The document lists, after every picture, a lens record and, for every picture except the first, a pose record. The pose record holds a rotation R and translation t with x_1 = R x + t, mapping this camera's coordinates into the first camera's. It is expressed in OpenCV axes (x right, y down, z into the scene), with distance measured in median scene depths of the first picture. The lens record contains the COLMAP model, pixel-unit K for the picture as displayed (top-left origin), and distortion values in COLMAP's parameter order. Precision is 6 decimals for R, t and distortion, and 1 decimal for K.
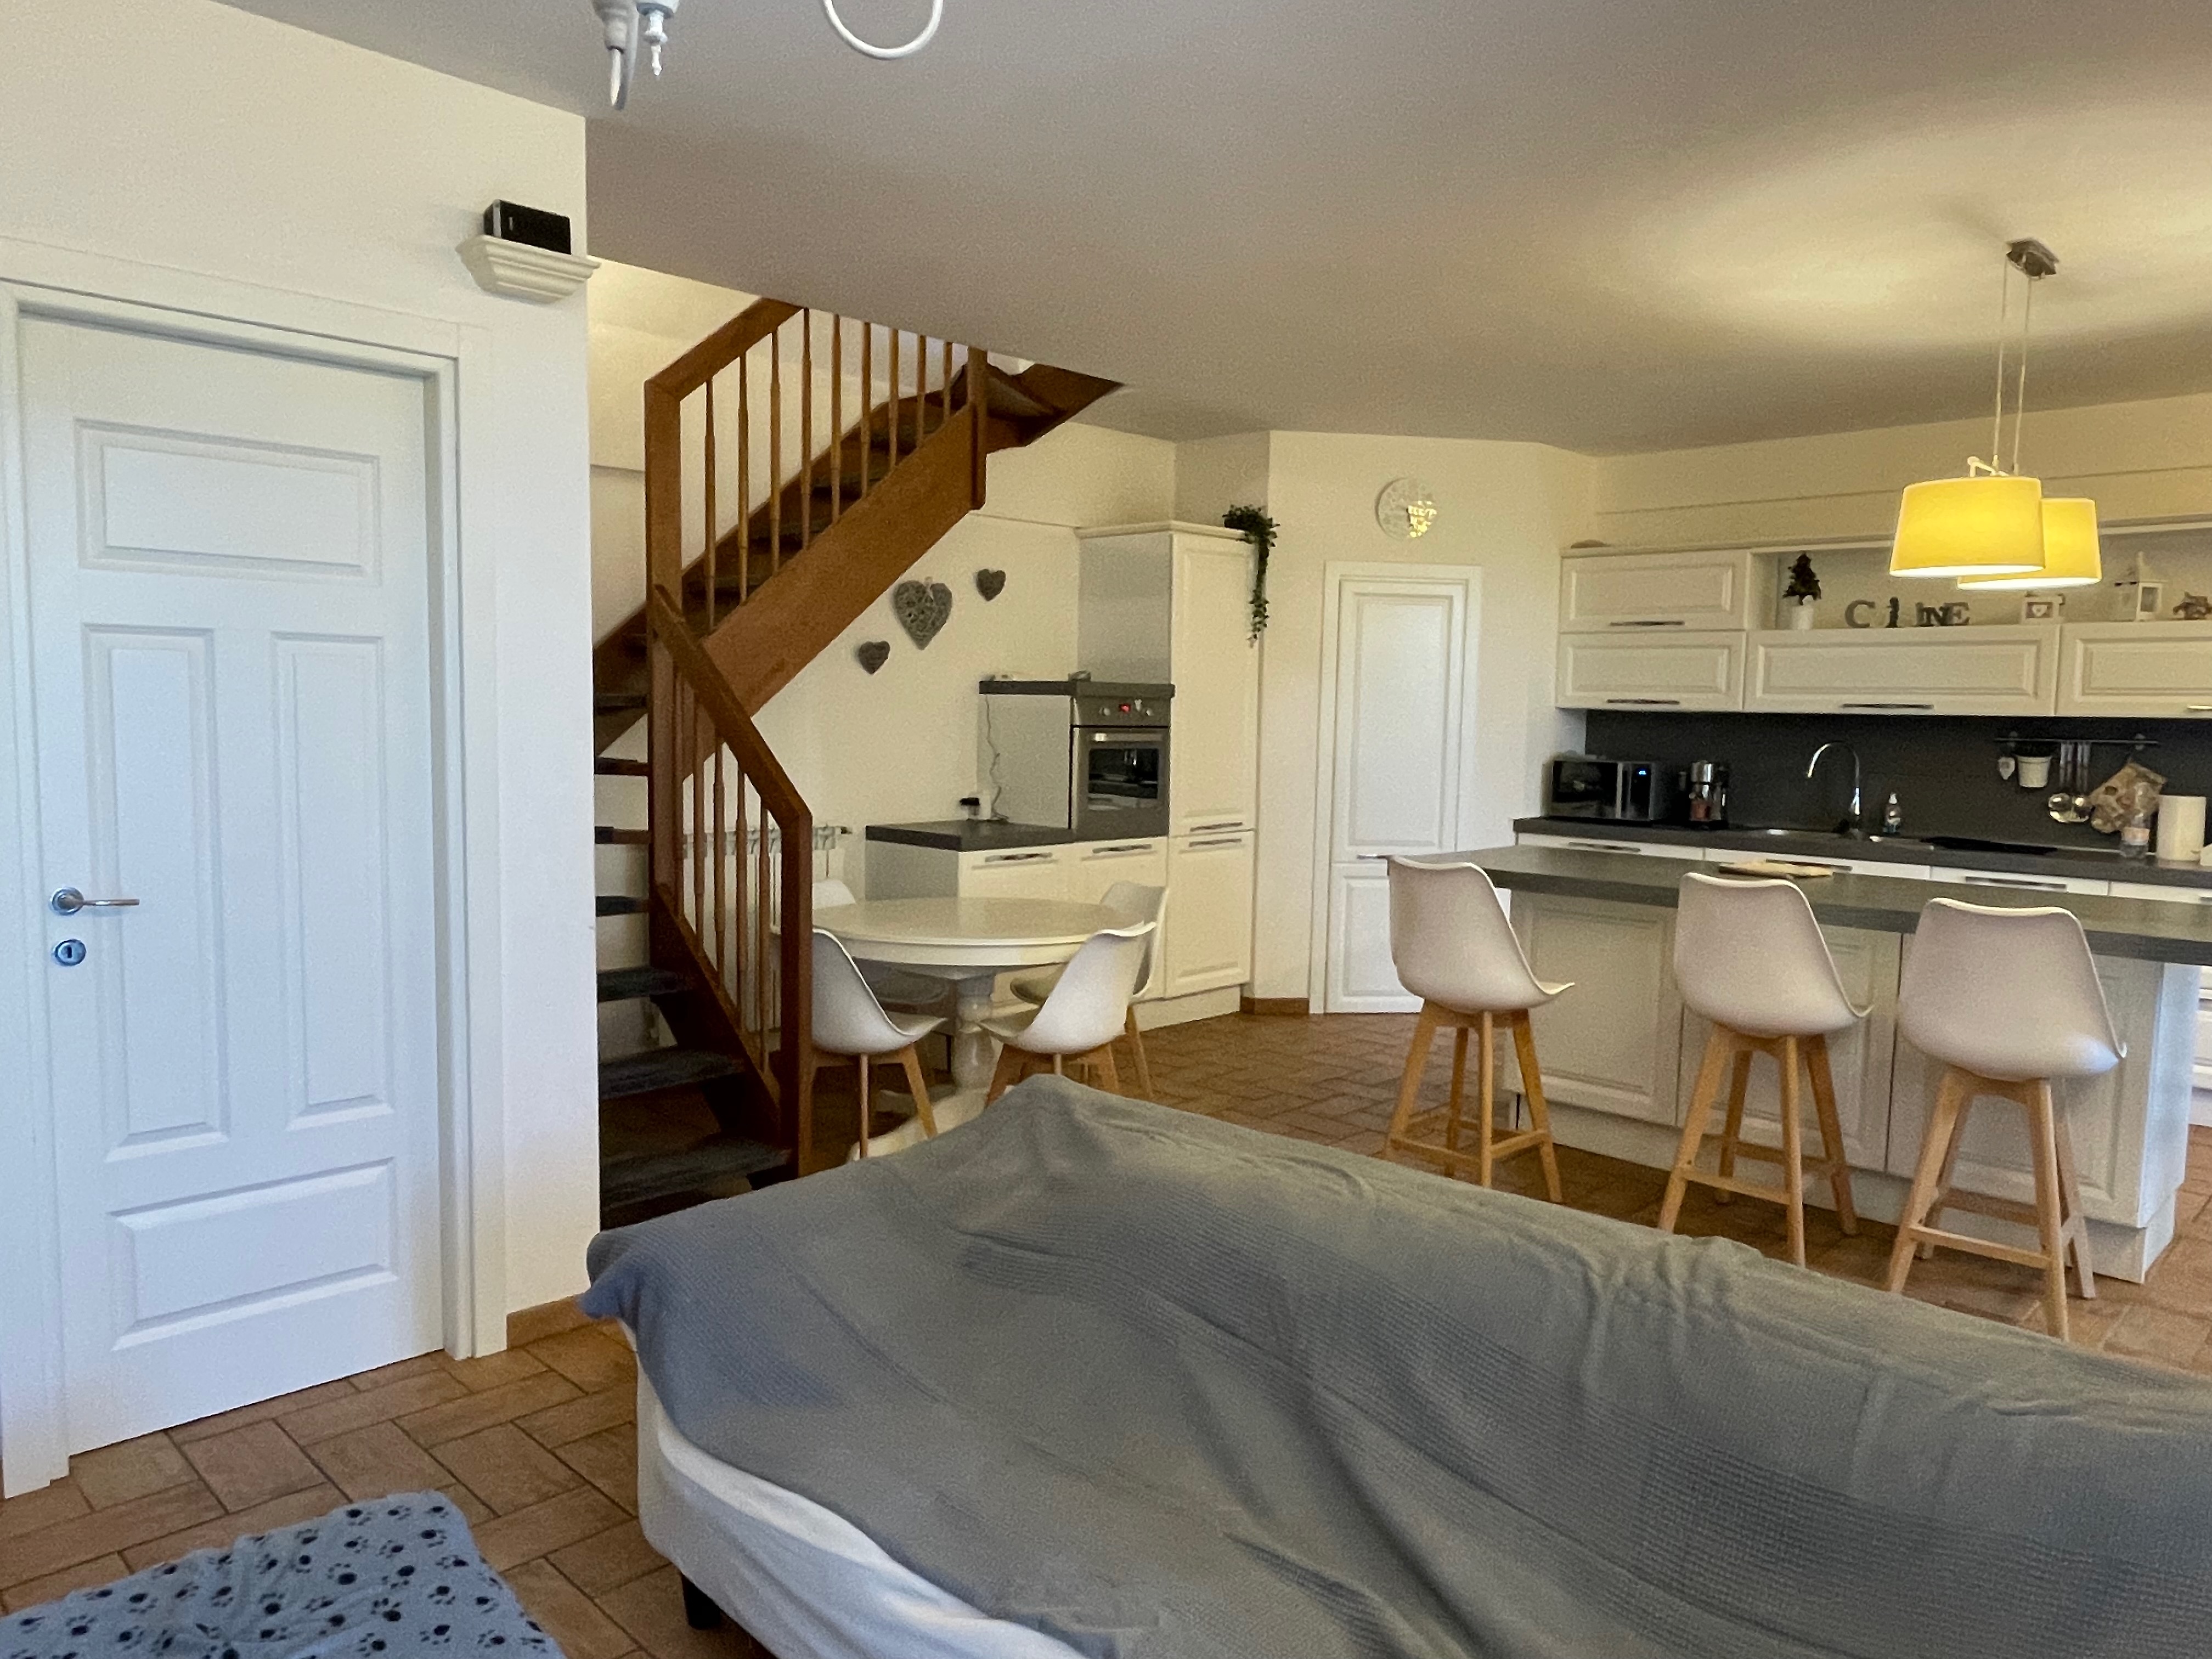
lens RADIAL K [[1487.9, 0, 1104.4], [0, 1487.9, 841.1], [0, 0, 1]] dist [-0.002649, -0.002850]
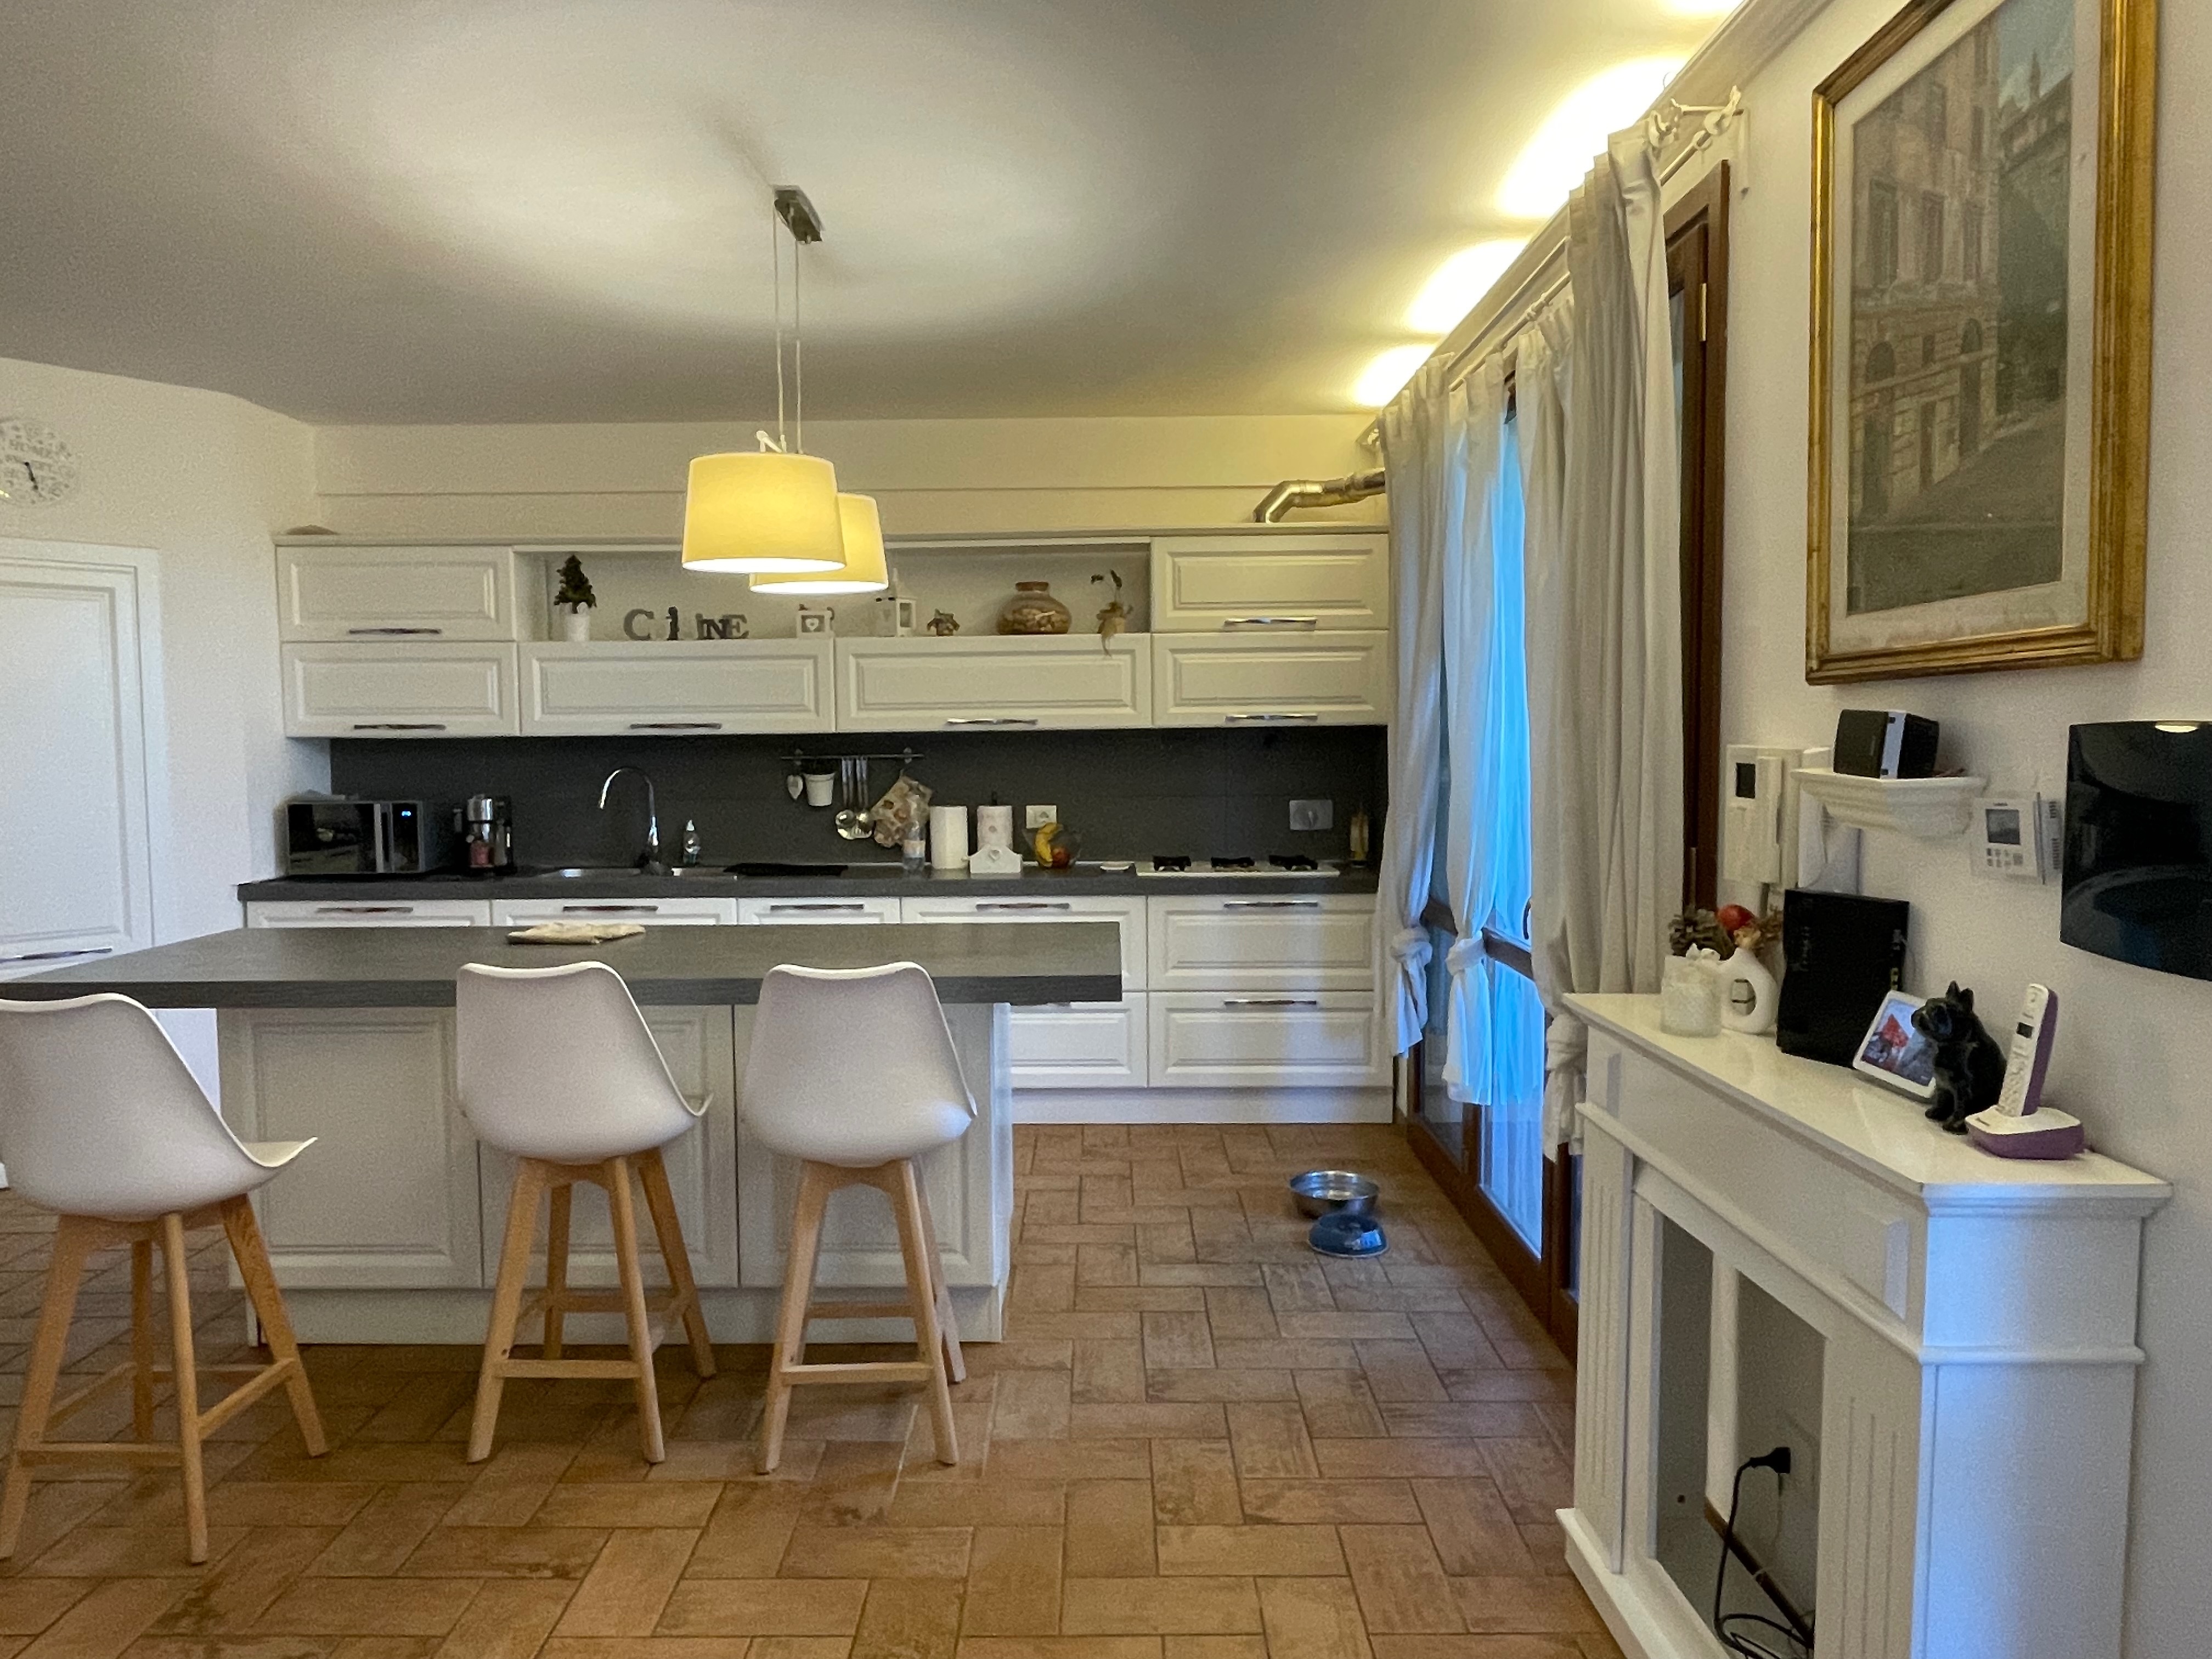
lens RADIAL K [[1487.9, 0, 1100.0], [0, 1487.9, 831.8], [0, 0, 1]] dist [-0.002649, -0.002850]
pose [[0.714939, -0.071843, 0.695486, 0.079172], [0.085694, 0.996211, 0.014817, -0.018879], [-0.693915, 0.049006, 0.718387, 0.181366]]
